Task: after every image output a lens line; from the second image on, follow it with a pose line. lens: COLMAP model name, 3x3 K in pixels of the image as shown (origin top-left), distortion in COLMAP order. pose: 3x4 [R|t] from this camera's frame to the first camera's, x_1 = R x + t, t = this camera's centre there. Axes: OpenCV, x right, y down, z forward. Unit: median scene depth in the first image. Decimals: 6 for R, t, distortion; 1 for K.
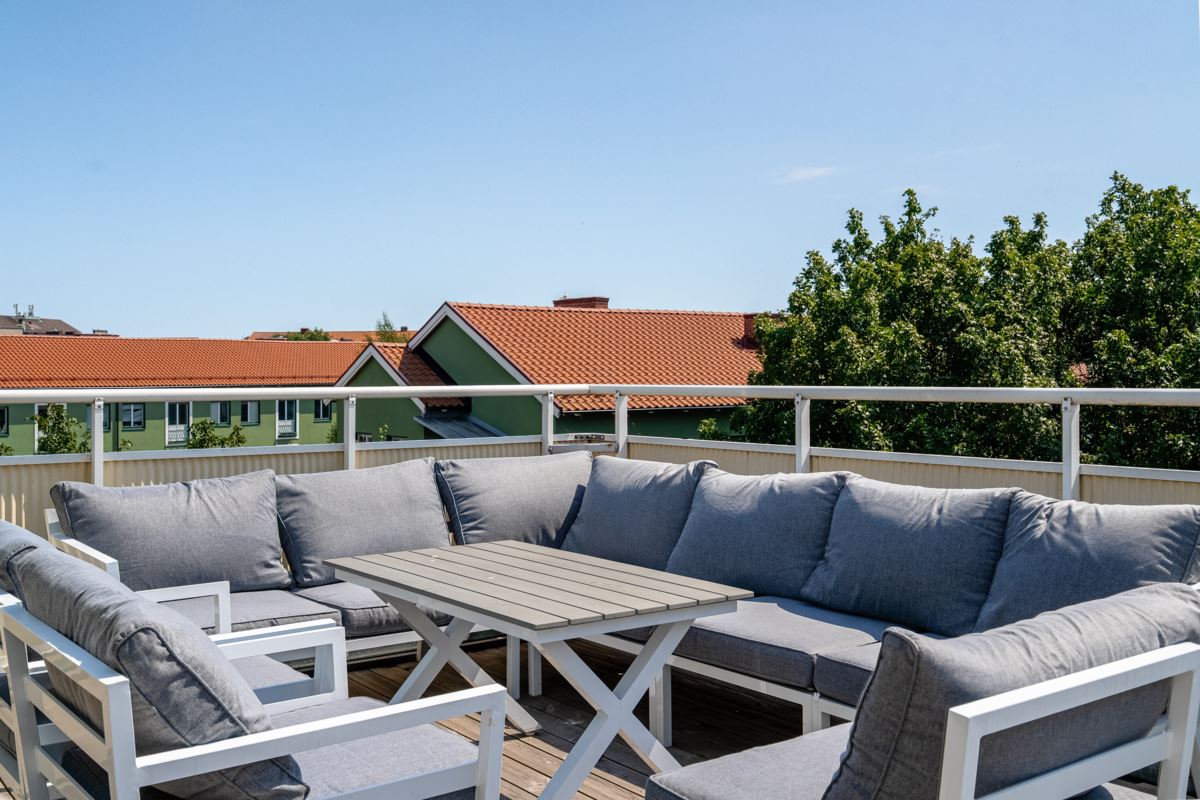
lens RADIAL K [[1141.8, 0, 600.0], [0, 1141.8, 400.0], [0, 0, 1]] dist [0.006596, 0.004147]
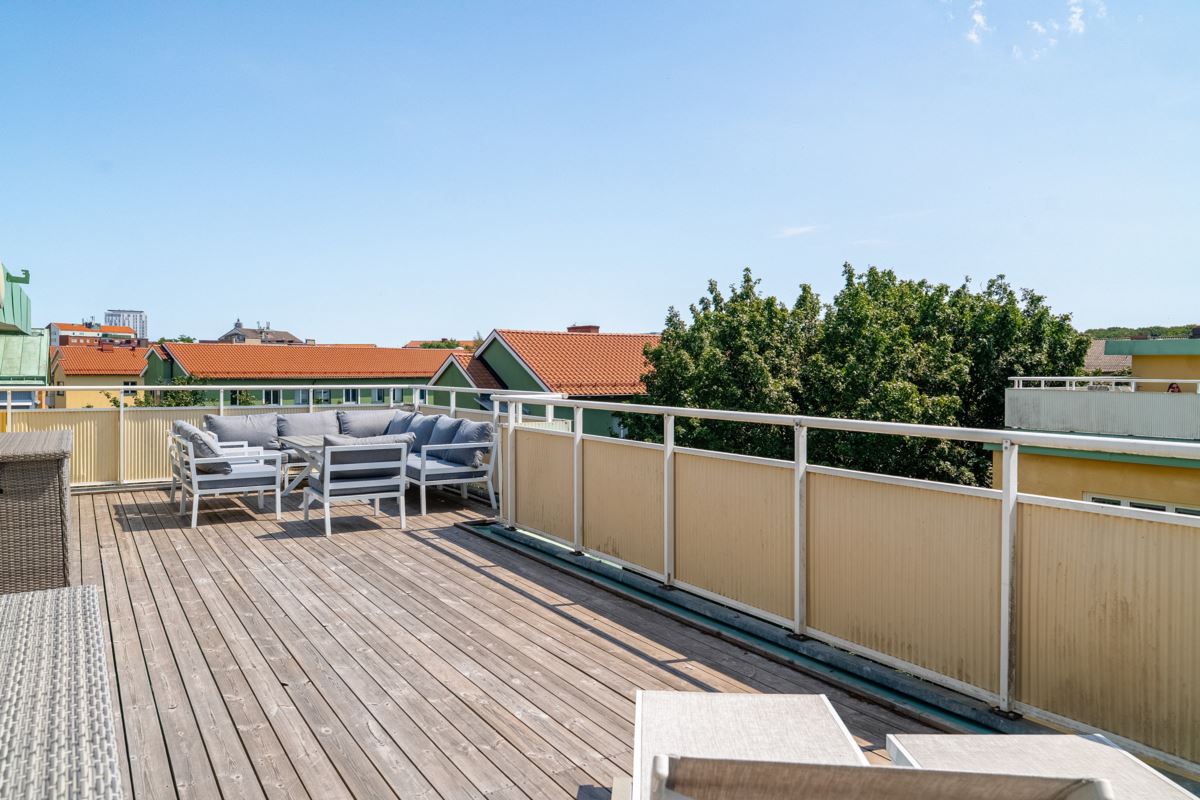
lens RADIAL K [[800.3, 0, 600.0], [0, 800.3, 400.0], [0, 0, 1]] dist [0.004230, -0.003518]
pose [[0.997283, 0.012066, -0.072674, 0.143688], [-0.010986, 0.999823, 0.015248, -0.002886], [0.072845, -0.014408, 0.997239, -0.212091]]
